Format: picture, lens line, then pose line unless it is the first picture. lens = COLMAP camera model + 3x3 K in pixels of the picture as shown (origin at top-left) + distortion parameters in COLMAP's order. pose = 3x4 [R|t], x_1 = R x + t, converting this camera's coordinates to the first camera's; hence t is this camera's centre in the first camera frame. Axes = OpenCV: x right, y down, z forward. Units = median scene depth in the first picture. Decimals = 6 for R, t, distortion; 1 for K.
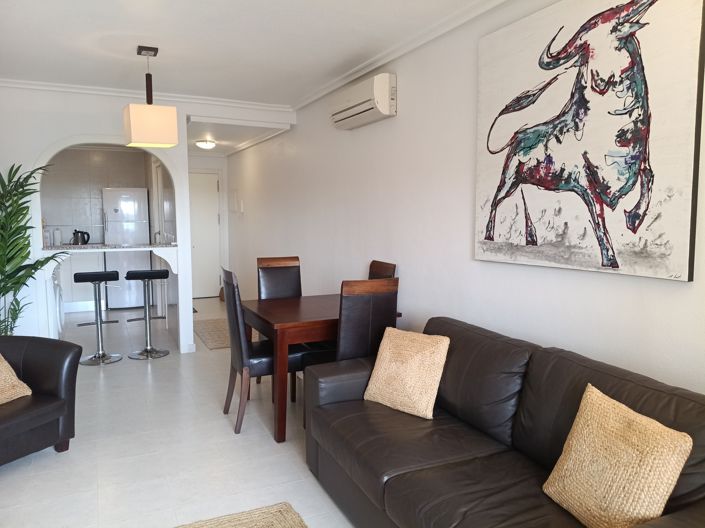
lens RADIAL K [[531.5, 0, 352.5], [0, 531.5, 264.0], [0, 0, 1]] dist [0.077143, -0.132460]
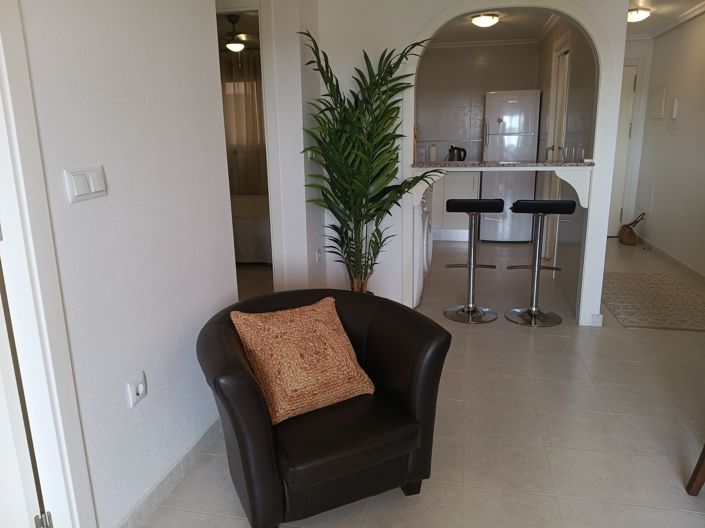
lens RADIAL K [[531.5, 0, 352.5], [0, 531.5, 264.0], [0, 0, 1]] dist [0.077143, -0.132460]
pose [[0.794513, 0.129281, -0.593326, -0.174816], [-0.043543, 0.986689, 0.156683, -0.005086], [0.605684, -0.098652, 0.789566, 0.332978]]
